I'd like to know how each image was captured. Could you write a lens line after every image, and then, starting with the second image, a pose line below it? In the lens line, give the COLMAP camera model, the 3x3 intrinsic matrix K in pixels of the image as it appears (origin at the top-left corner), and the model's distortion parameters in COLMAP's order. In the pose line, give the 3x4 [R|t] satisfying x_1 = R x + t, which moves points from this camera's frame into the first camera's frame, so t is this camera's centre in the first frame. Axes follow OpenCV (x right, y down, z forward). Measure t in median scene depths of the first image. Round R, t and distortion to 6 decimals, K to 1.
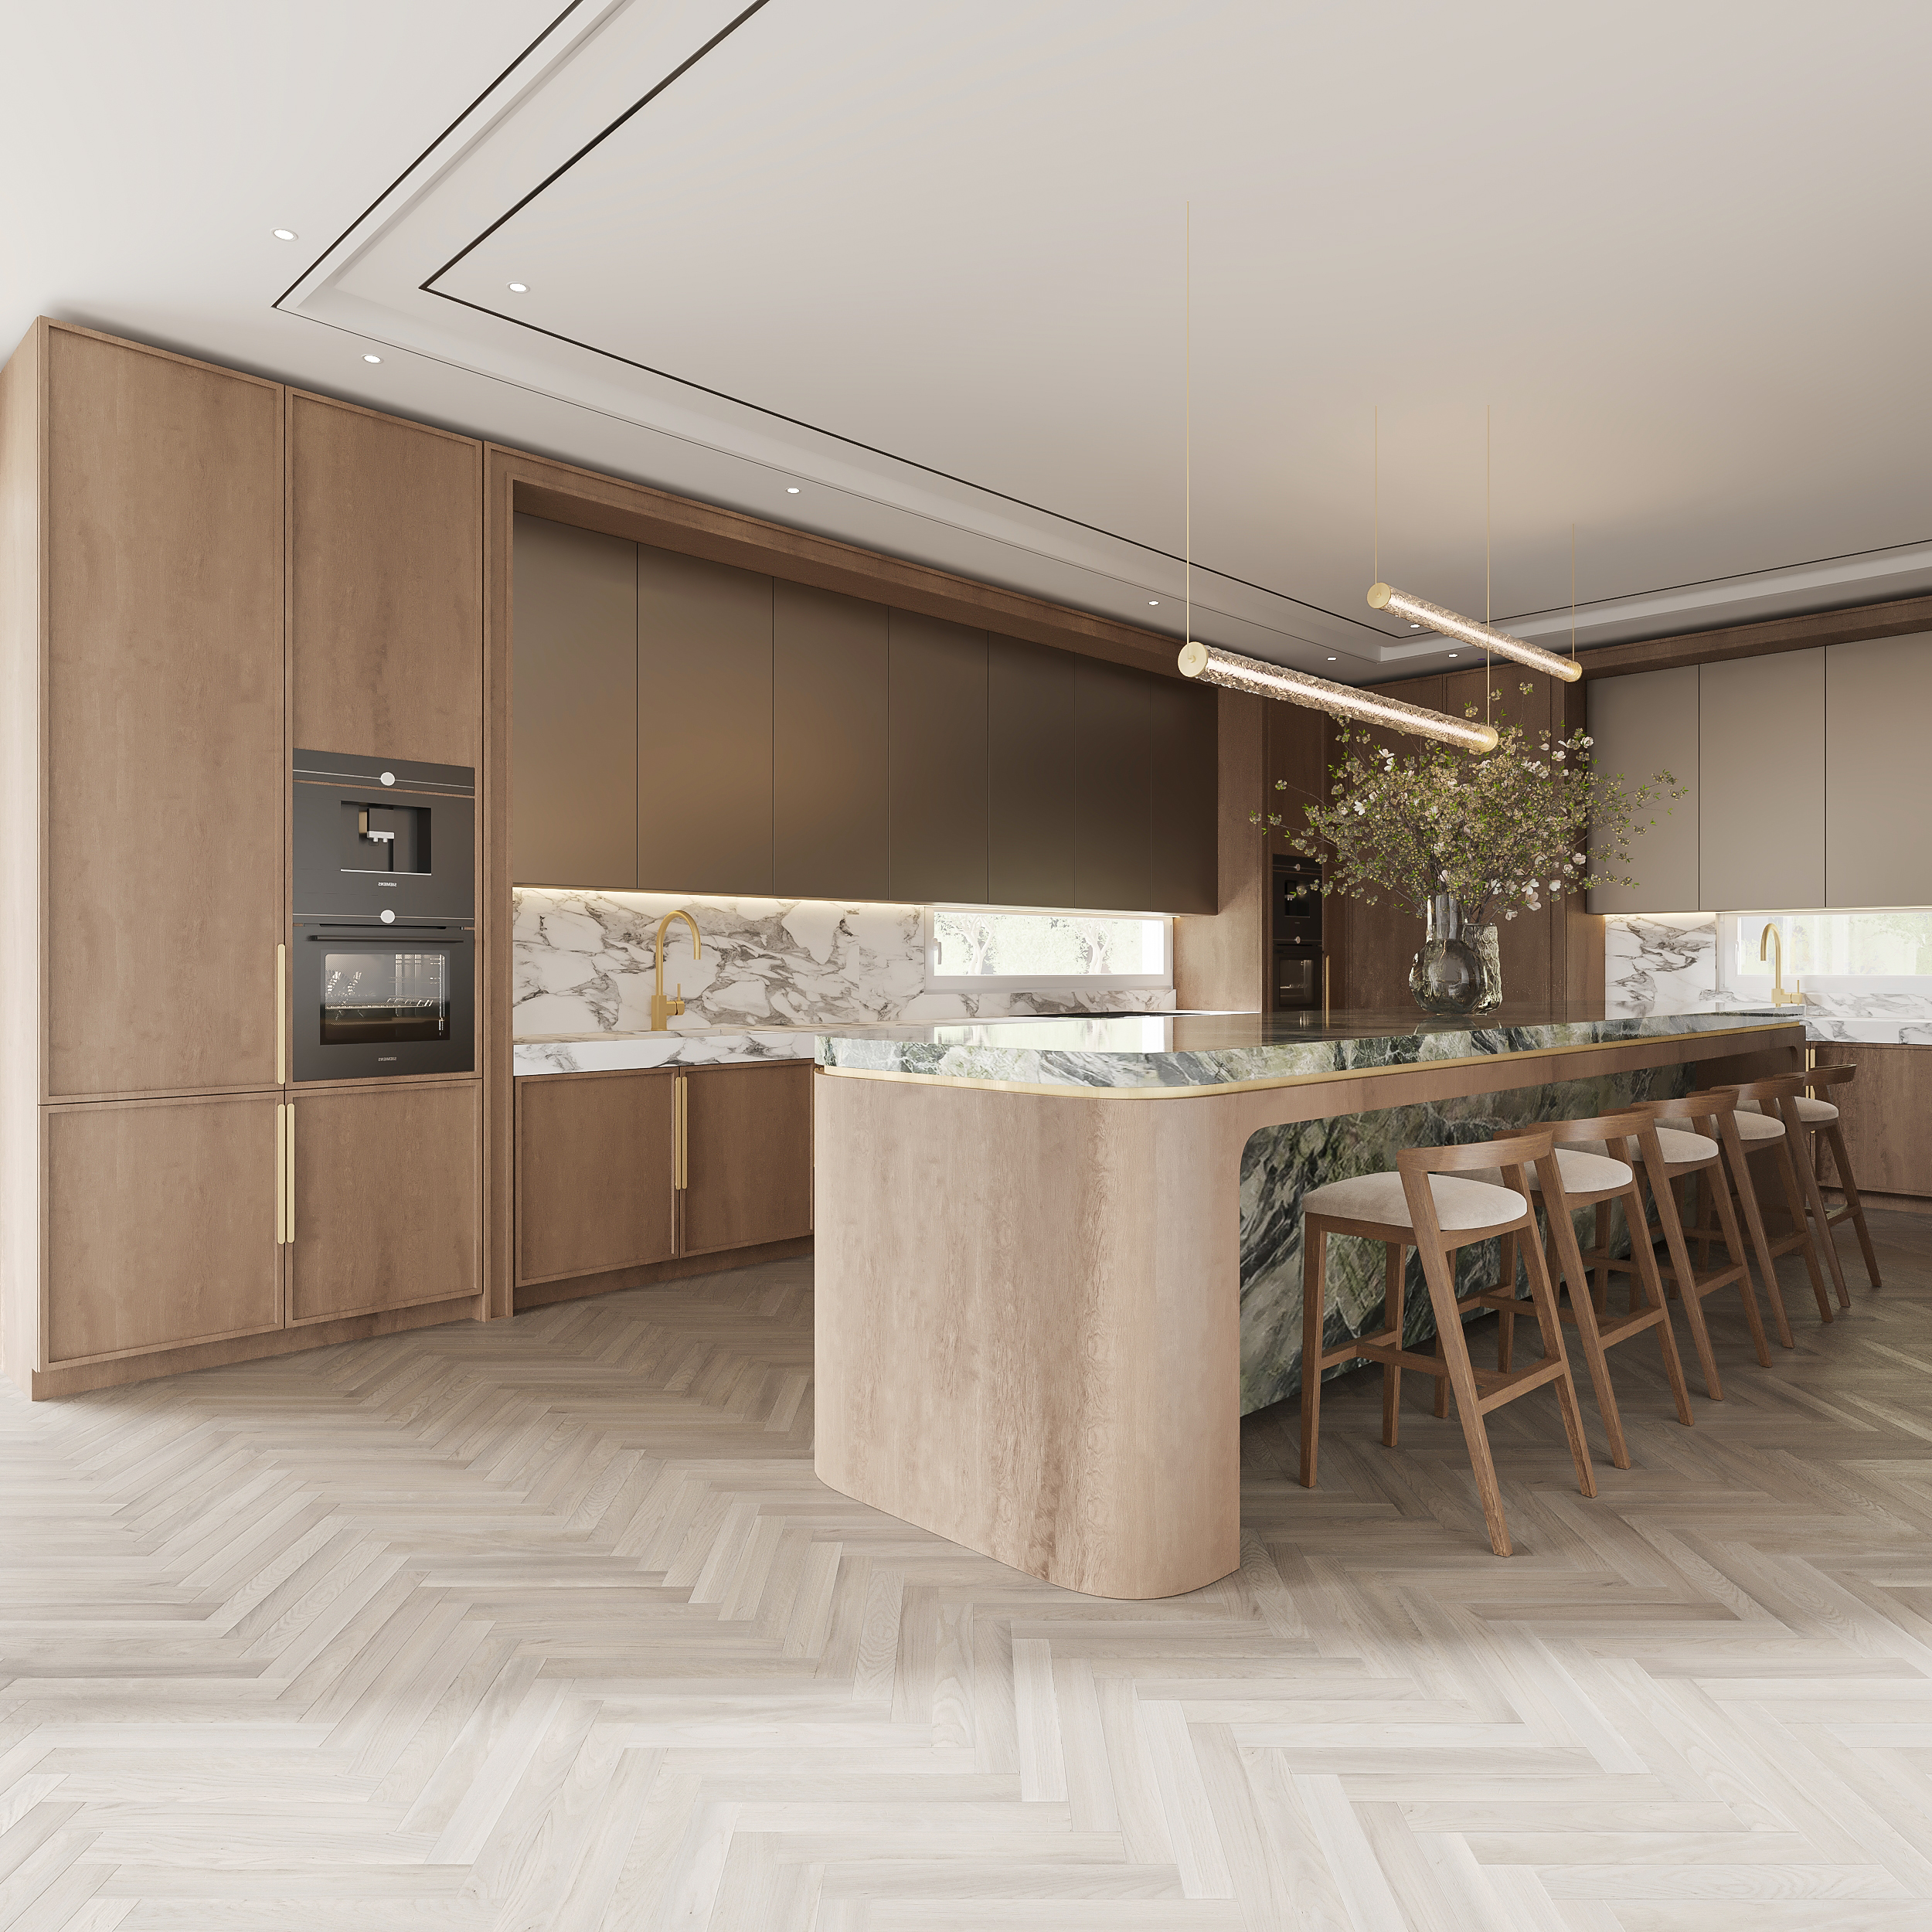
lens RADIAL K [[1375.8, 0, 993.3], [0, 1375.8, 958.5], [0, 0, 1]] dist [-0.000050, -0.001972]
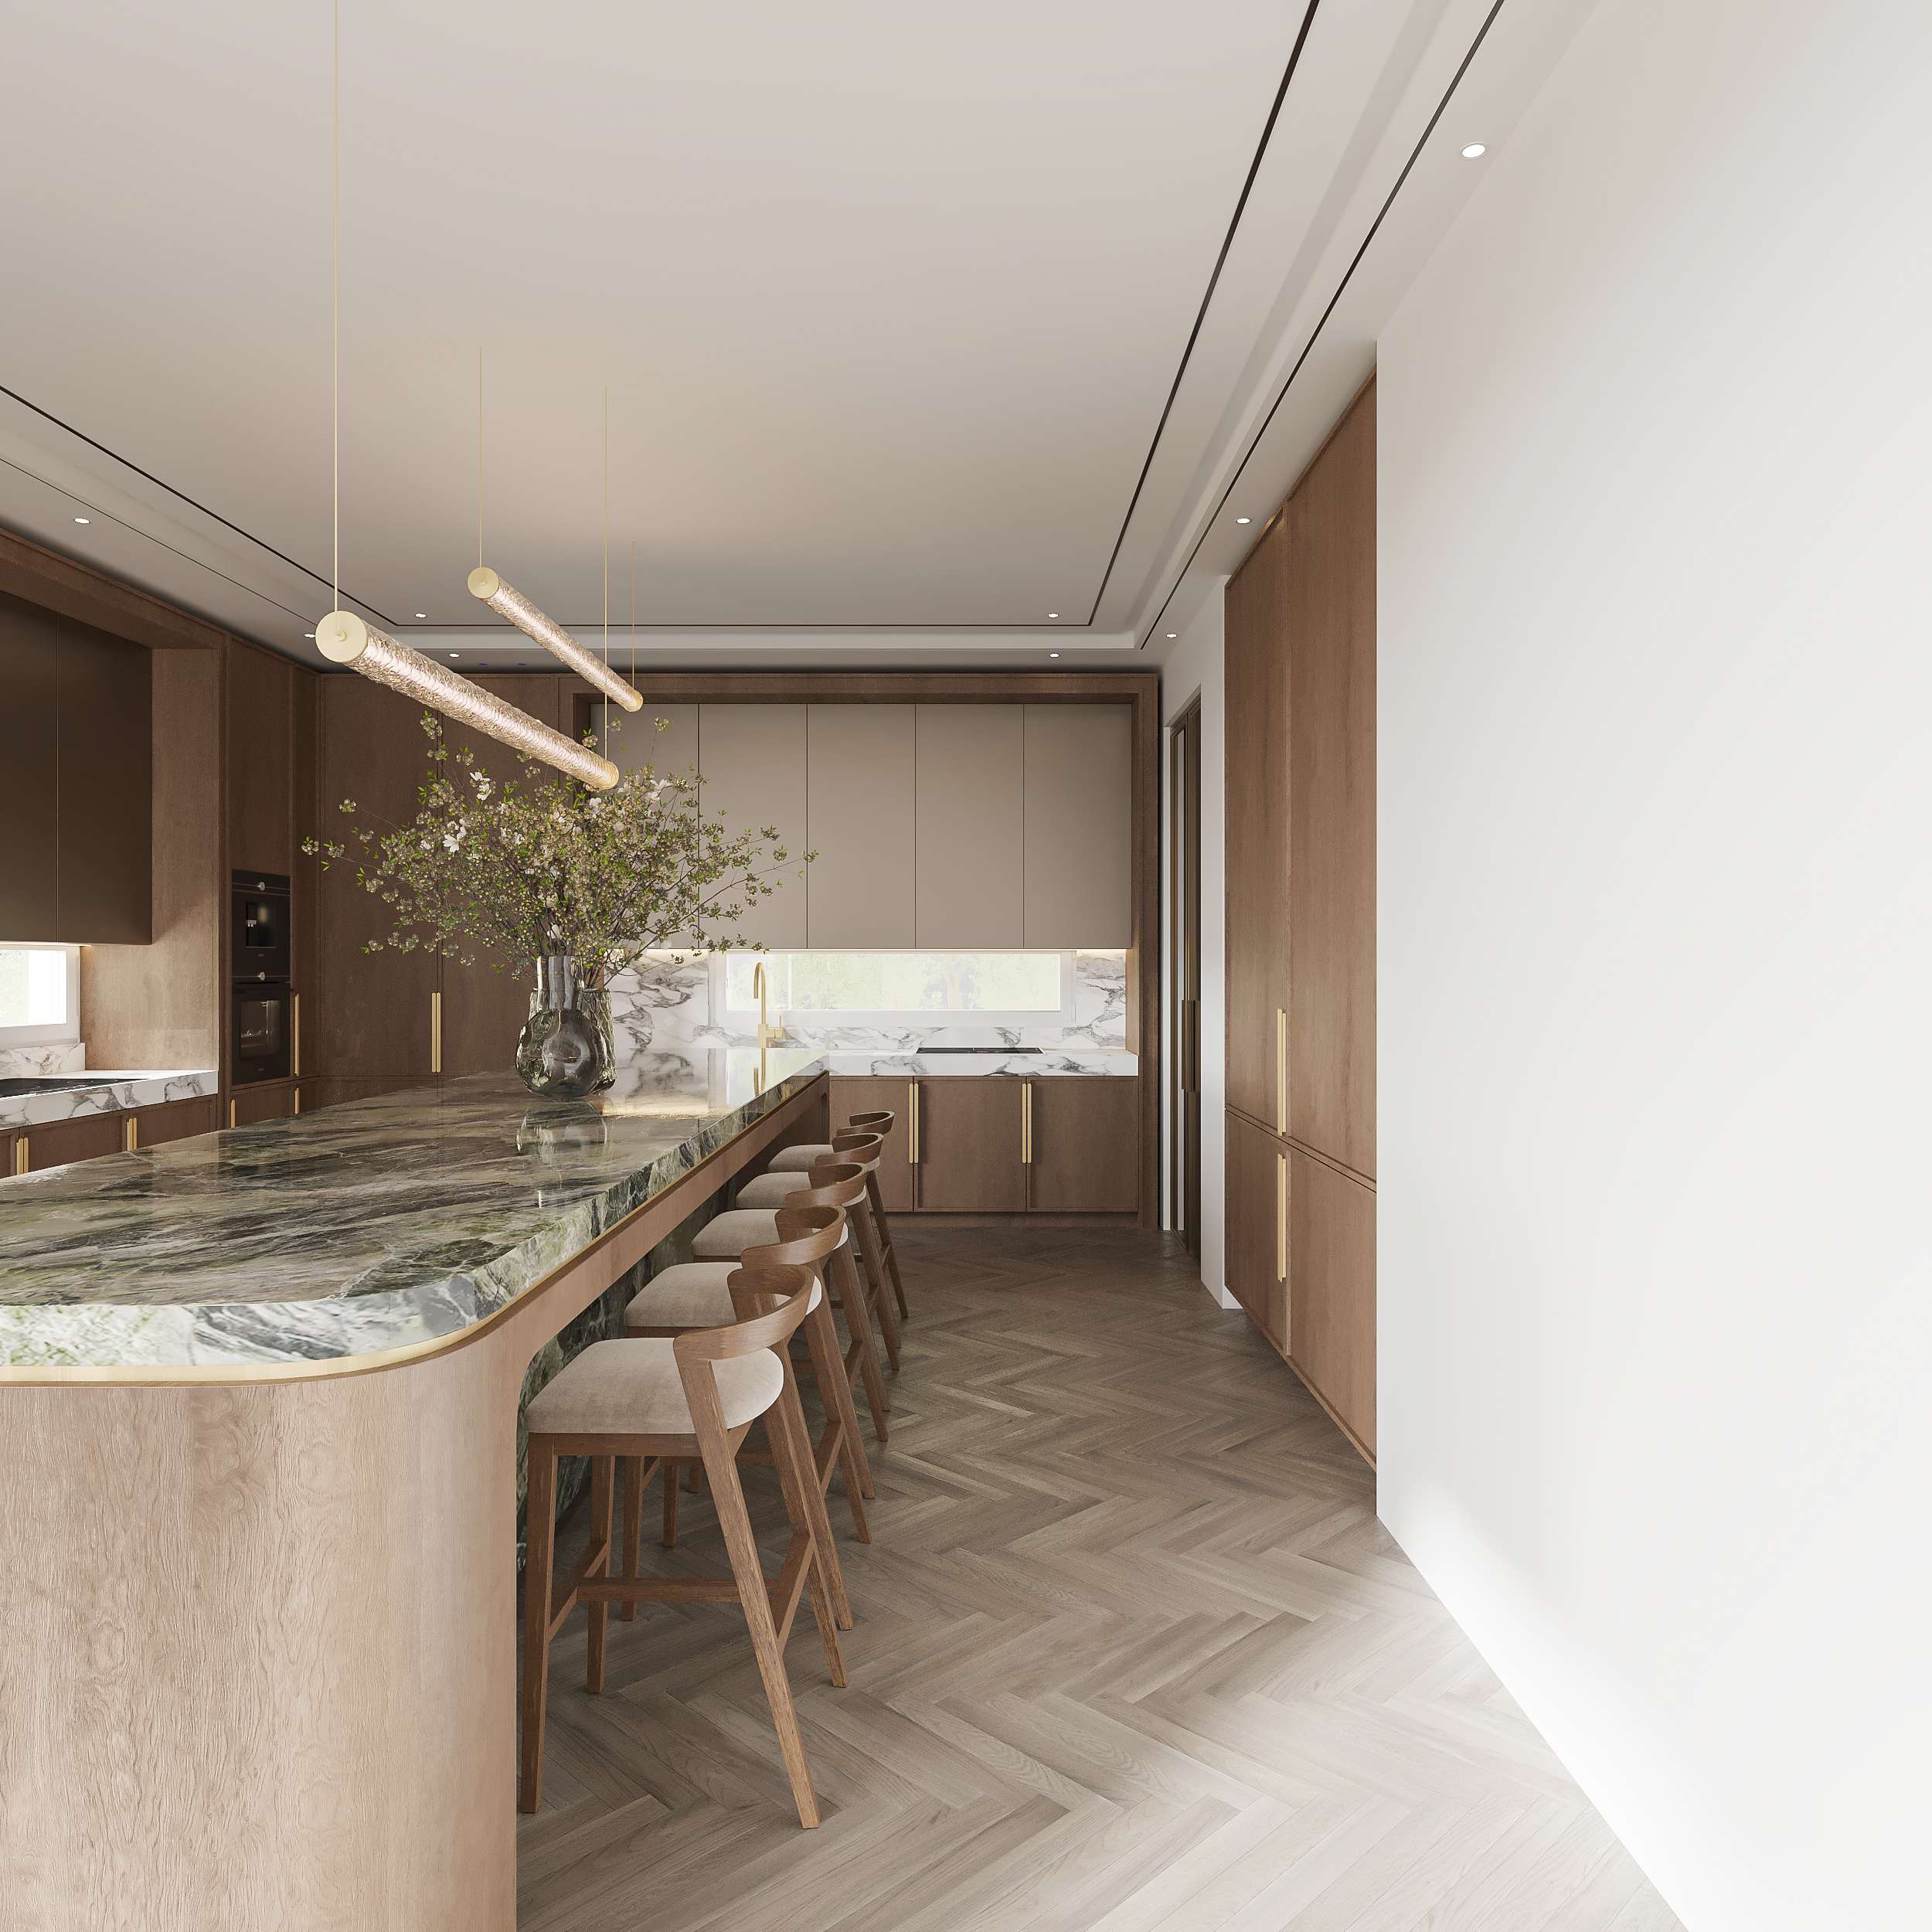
lens RADIAL K [[1375.8, 0, 971.2], [0, 1375.8, 966.6], [0, 0, 1]] dist [-0.000050, -0.001972]
pose [[0.719665, 0.000935, 0.694321, -0.096037], [-0.004897, 0.999981, 0.003729, -0.056746], [-0.694304, -0.006084, 0.719656, 0.287320]]
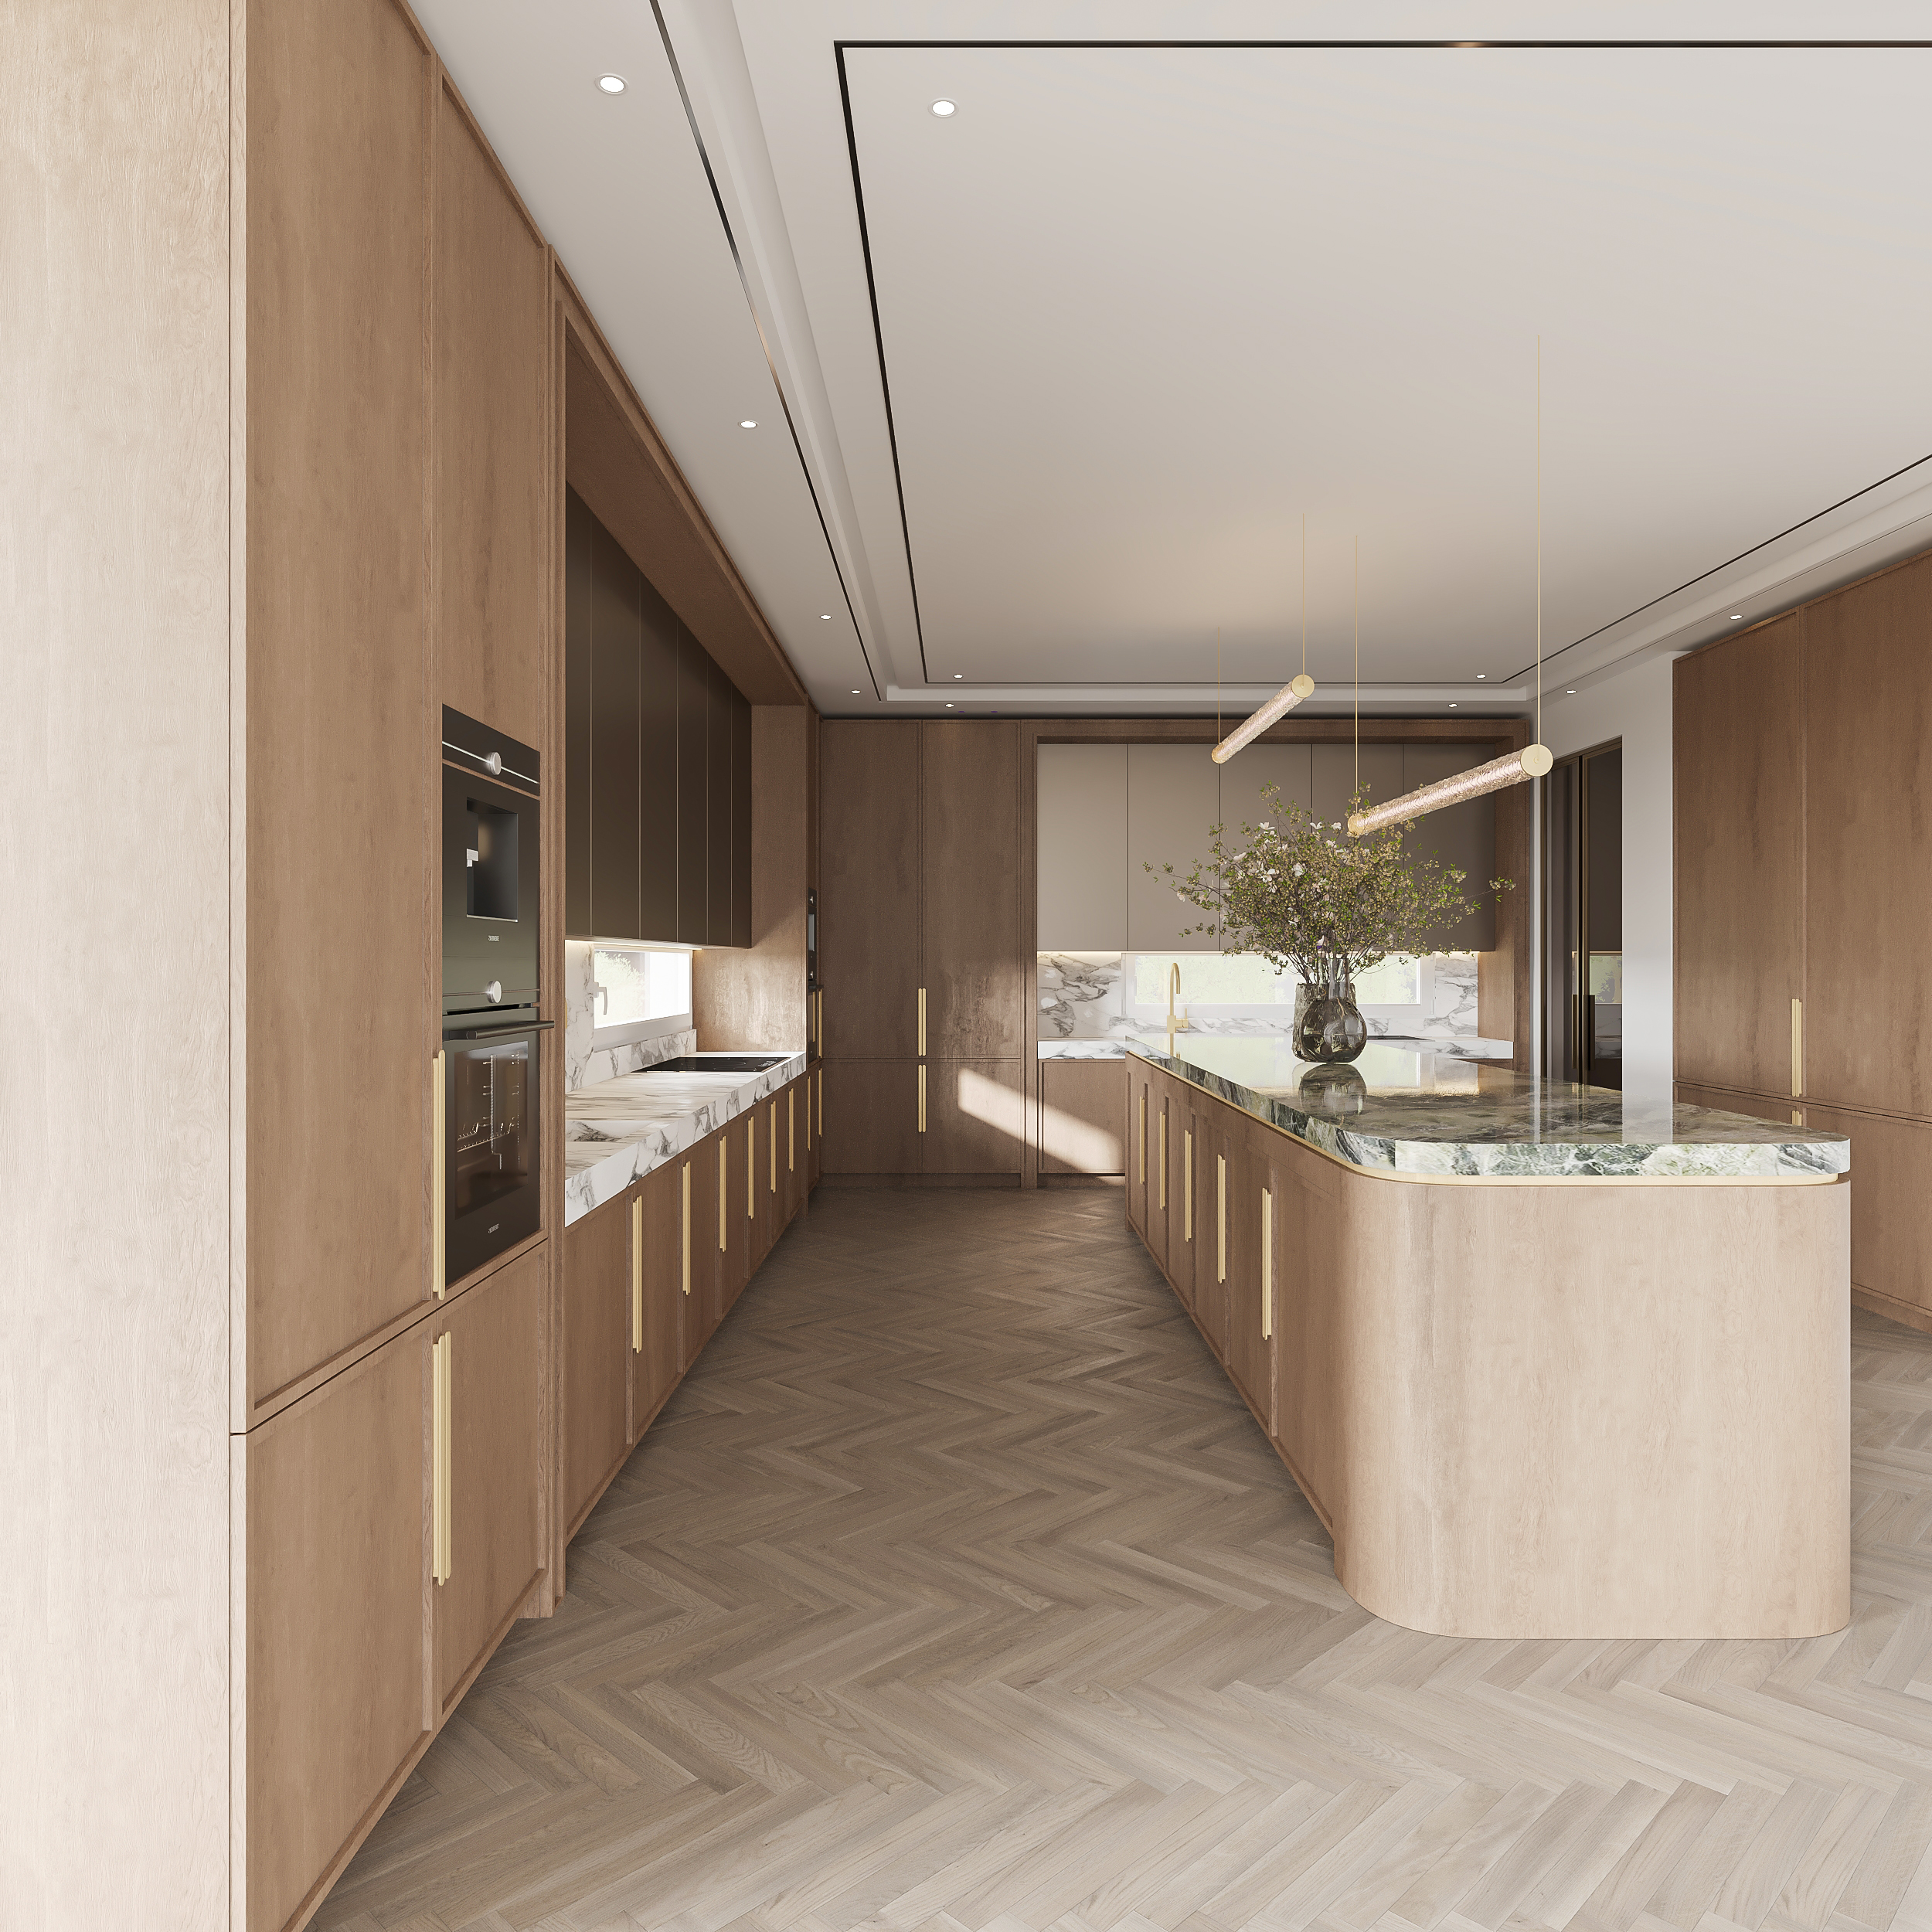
lens RADIAL K [[1375.8, 0, 1007.9], [0, 1375.8, 957.5], [0, 0, 1]] dist [-0.000050, -0.001972]
pose [[0.703482, 0.005623, 0.710691, -0.868775], [-0.005235, 0.999983, -0.002730, -0.055037], [-0.710694, -0.001800, 0.703499, 0.509285]]
